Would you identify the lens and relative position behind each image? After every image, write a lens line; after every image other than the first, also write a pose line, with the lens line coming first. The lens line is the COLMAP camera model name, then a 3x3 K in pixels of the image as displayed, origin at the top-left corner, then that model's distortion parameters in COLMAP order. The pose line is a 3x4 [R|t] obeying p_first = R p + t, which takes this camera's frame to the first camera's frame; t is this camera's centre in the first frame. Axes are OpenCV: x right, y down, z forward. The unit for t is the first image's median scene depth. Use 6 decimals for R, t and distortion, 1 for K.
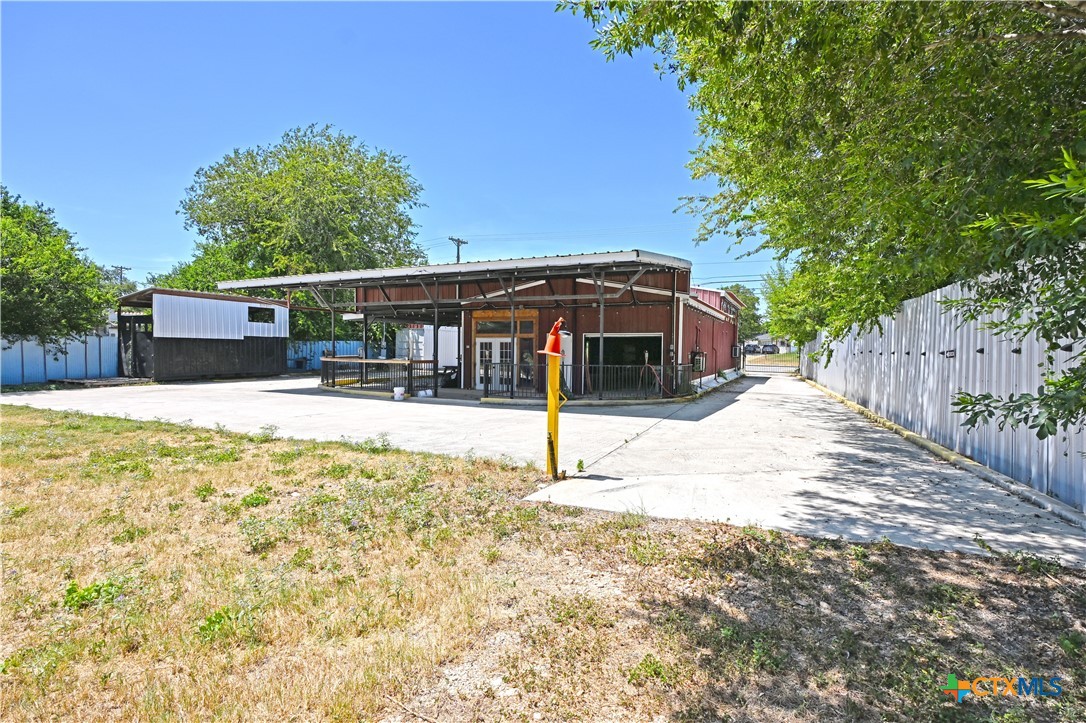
lens RADIAL K [[528.8, 0, 545.4], [0, 528.8, 361.7], [0, 0, 1]] dist [-0.001781, 0.000995]
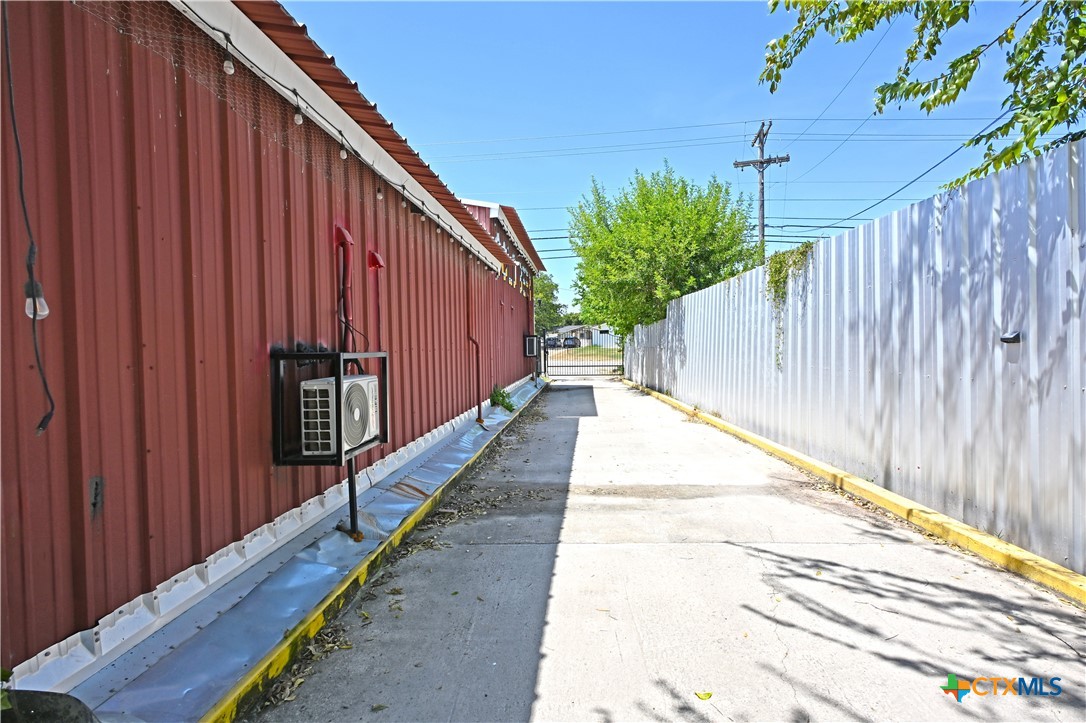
lens RADIAL K [[528.8, 0, 545.4], [0, 528.8, 361.7], [0, 0, 1]] dist [-0.001781, 0.000995]
pose [[0.934312, -0.045349, 0.353560, 0.275448], [0.044200, 0.998958, 0.011329, -0.012298], [-0.353706, 0.005042, 0.935343, 0.740978]]
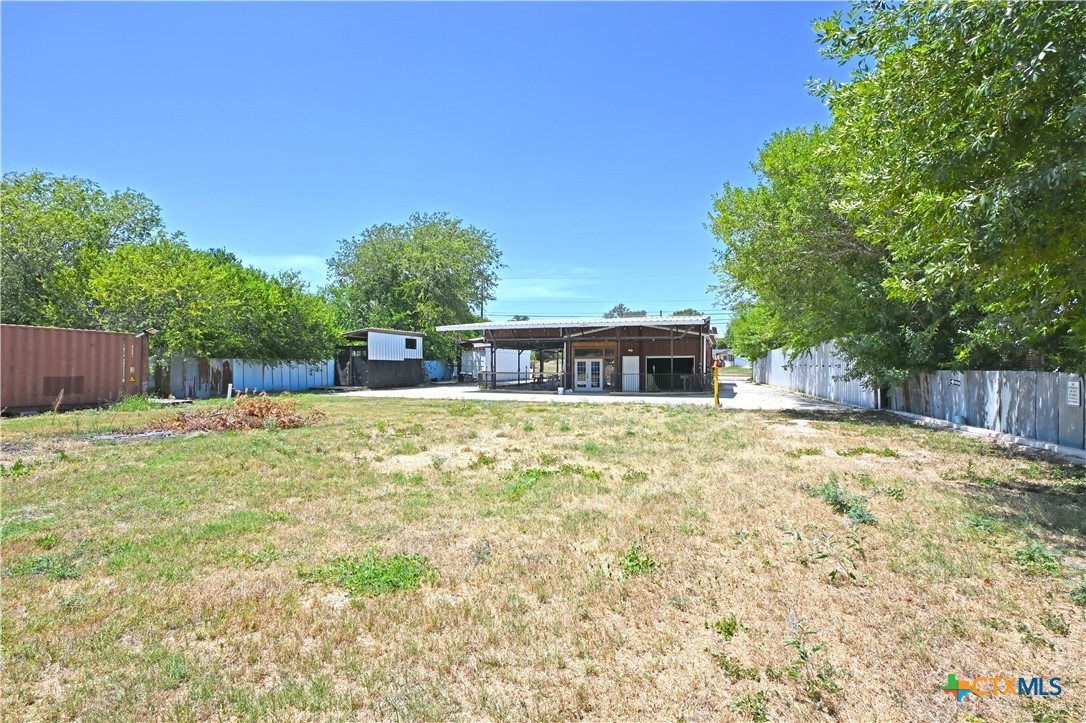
lens RADIAL K [[528.8, 0, 545.4], [0, 528.8, 361.7], [0, 0, 1]] dist [-0.001781, 0.000995]
pose [[0.993544, -0.008570, 0.113122, -0.396901], [0.011808, 0.999539, -0.027987, 0.007596], [-0.112830, 0.029142, 0.993187, -0.588643]]
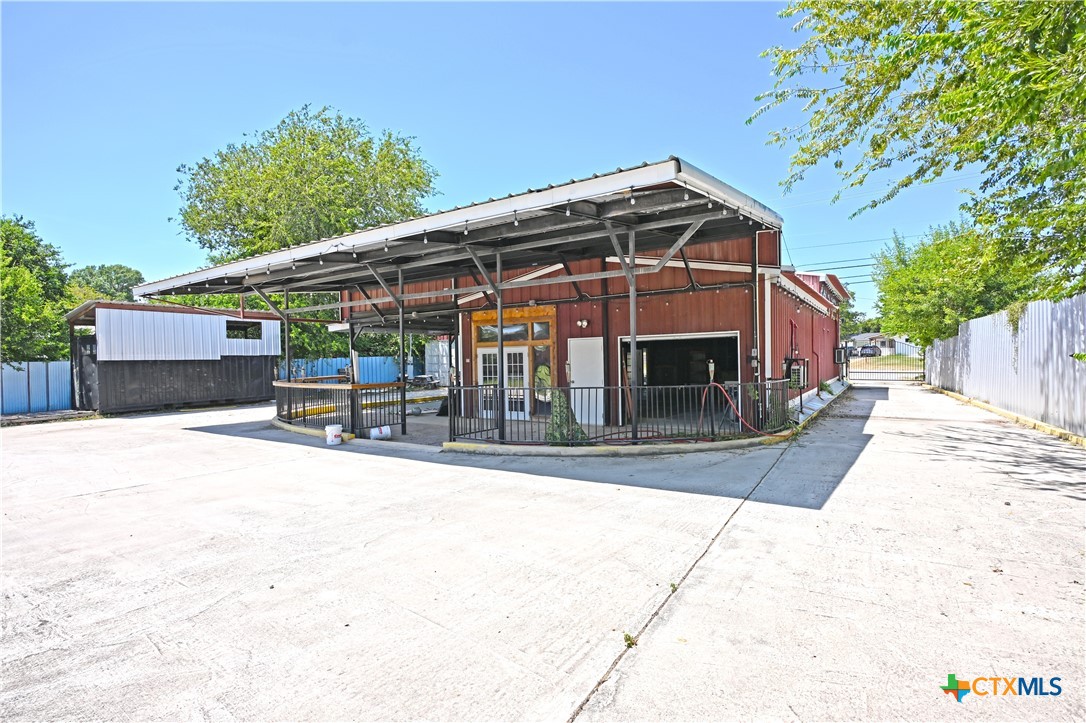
lens RADIAL K [[528.8, 0, 545.4], [0, 528.8, 361.7], [0, 0, 1]] dist [-0.001781, 0.000995]
pose [[0.990184, -0.029657, -0.136587, 0.062905], [0.026974, 0.999406, -0.021450, -0.007992], [0.137142, 0.017555, 0.990396, 0.275847]]
